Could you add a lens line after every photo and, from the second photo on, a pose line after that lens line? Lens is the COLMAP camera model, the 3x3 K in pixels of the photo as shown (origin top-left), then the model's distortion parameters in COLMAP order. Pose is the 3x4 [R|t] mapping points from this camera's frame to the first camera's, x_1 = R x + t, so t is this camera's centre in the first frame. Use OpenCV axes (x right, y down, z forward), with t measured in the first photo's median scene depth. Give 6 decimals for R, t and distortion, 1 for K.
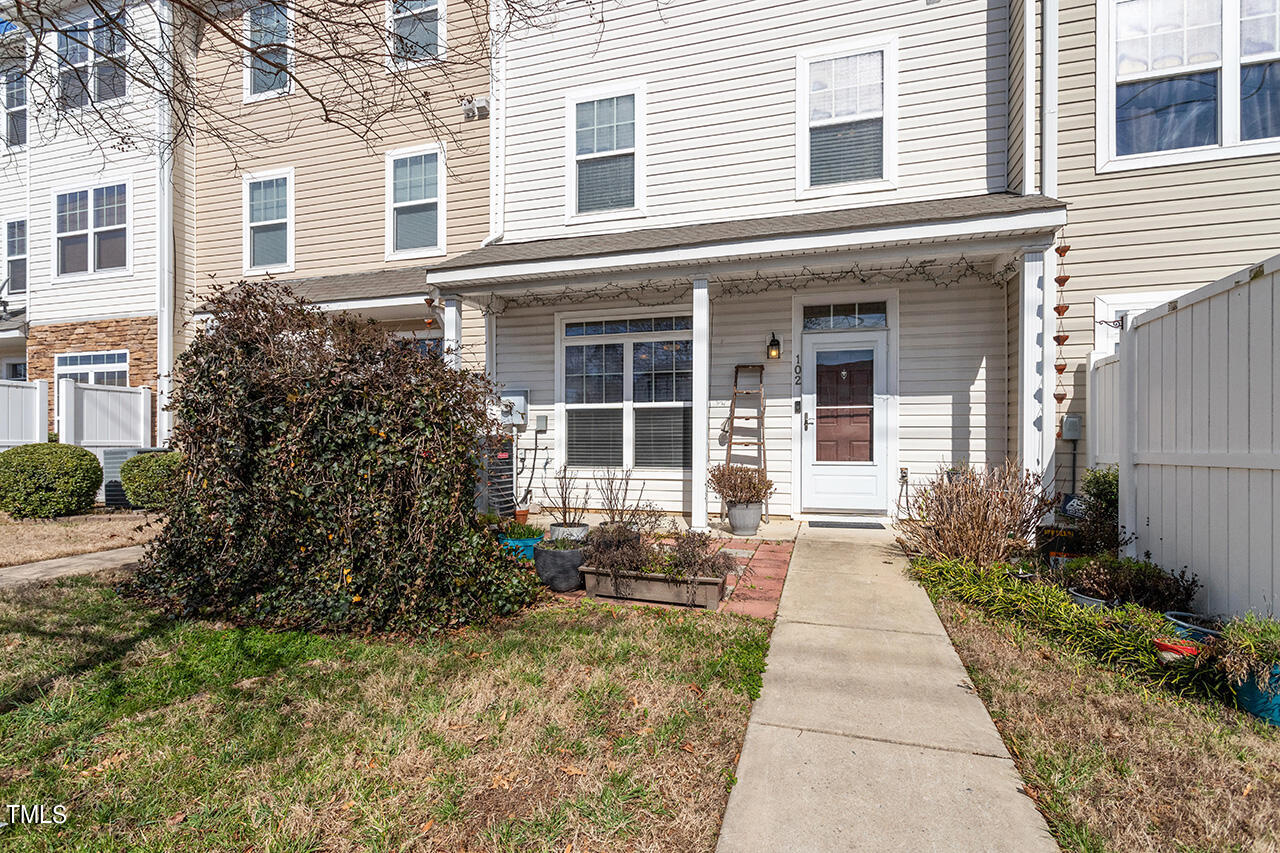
lens RADIAL K [[587.9, 0, 623.7], [0, 587.9, 434.3], [0, 0, 1]] dist [0.009235, 0.000132]
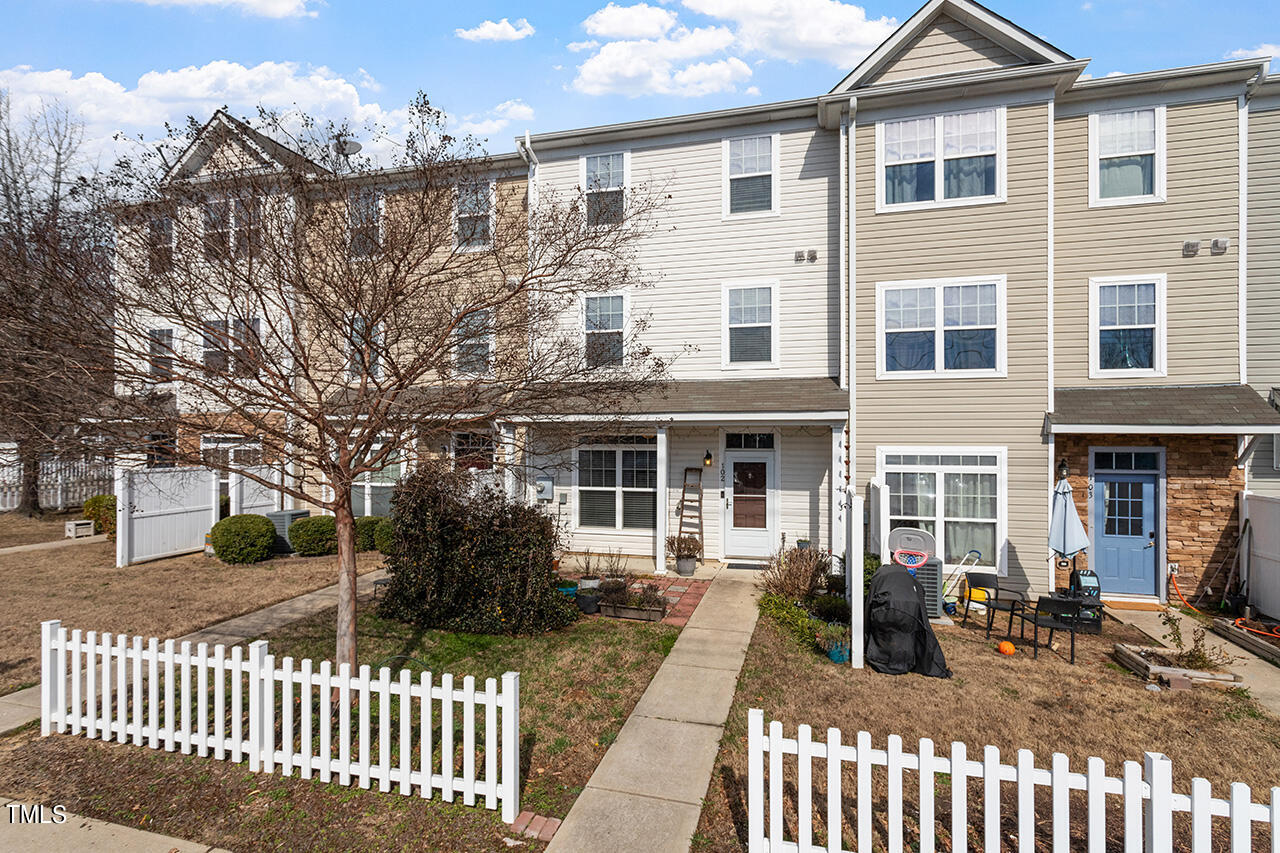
lens RADIAL K [[607.5, 0, 638.0], [0, 607.5, 424.8], [0, 0, 1]] dist [0.002068, 0.001305]
pose [[0.998989, 0.003600, 0.044812, -0.018319], [-0.003441, 0.999988, -0.003619, -0.252842], [-0.044824, 0.003461, 0.998989, -0.744069]]
